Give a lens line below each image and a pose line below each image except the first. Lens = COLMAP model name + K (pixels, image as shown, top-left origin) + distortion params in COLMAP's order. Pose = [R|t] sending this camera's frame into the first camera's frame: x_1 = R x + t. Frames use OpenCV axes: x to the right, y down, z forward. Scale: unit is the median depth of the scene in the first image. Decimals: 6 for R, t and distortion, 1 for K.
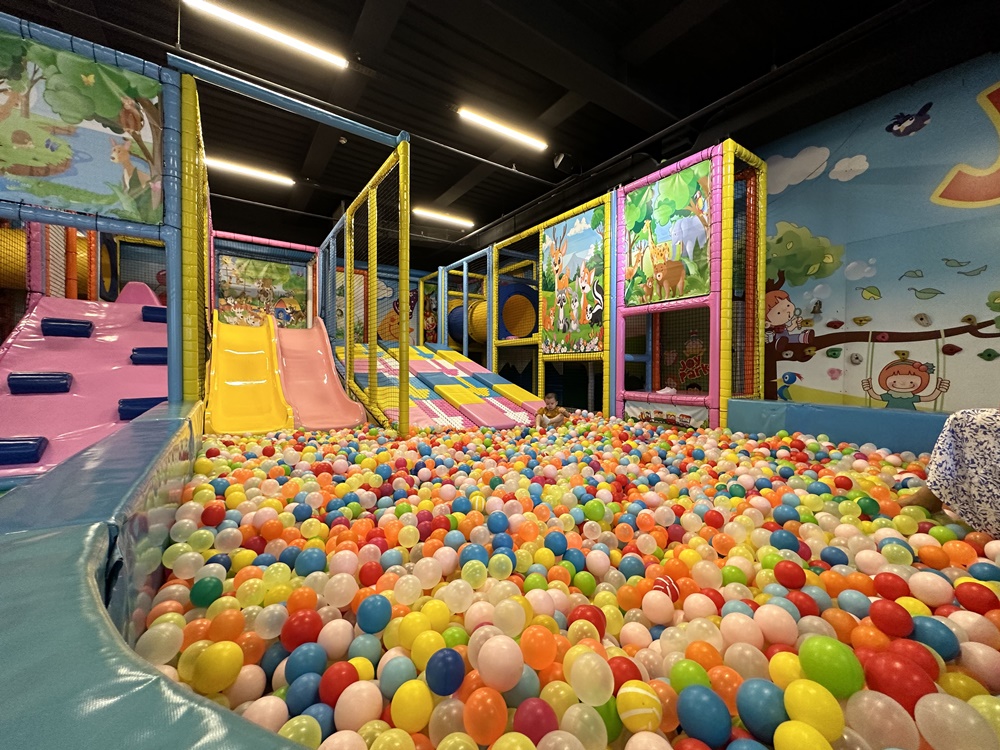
lens RADIAL K [[400.2, 0, 500.8], [0, 400.2, 376.1], [0, 0, 1]] dist [-0.003099, 0.000938]
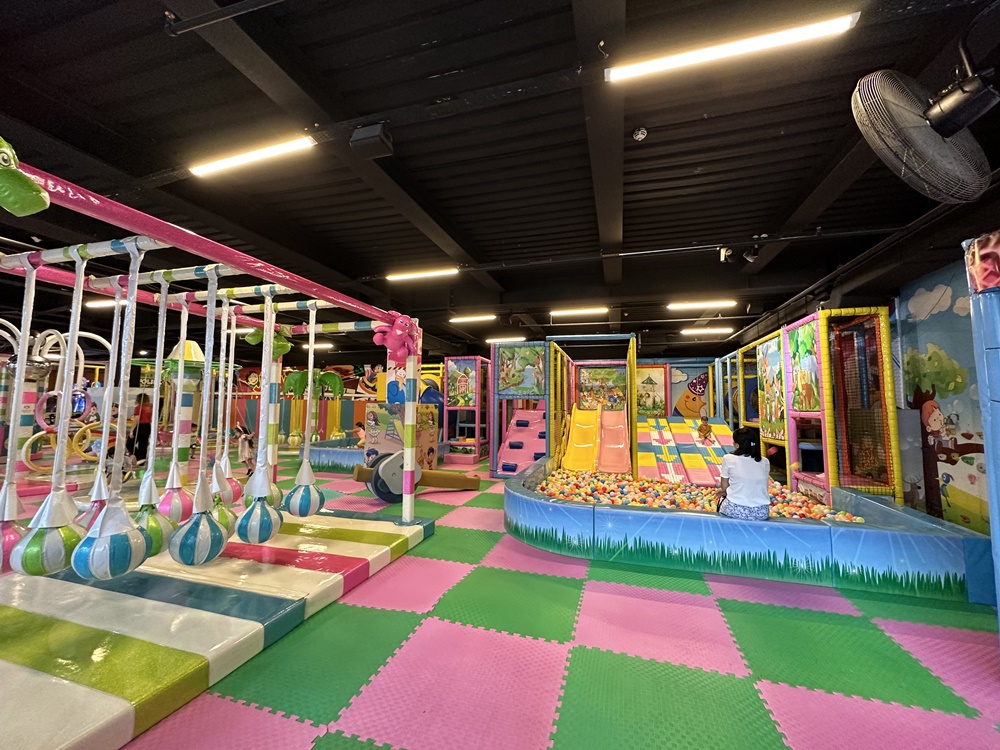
lens RADIAL K [[400.2, 0, 501.2], [0, 400.2, 375.9], [0, 0, 1]] dist [-0.003099, 0.000938]
pose [[0.632895, -0.060682, -0.771856, 0.720321], [-0.021072, 0.995204, -0.095520, -0.133117], [0.773951, 0.076719, 0.628582, -0.649066]]
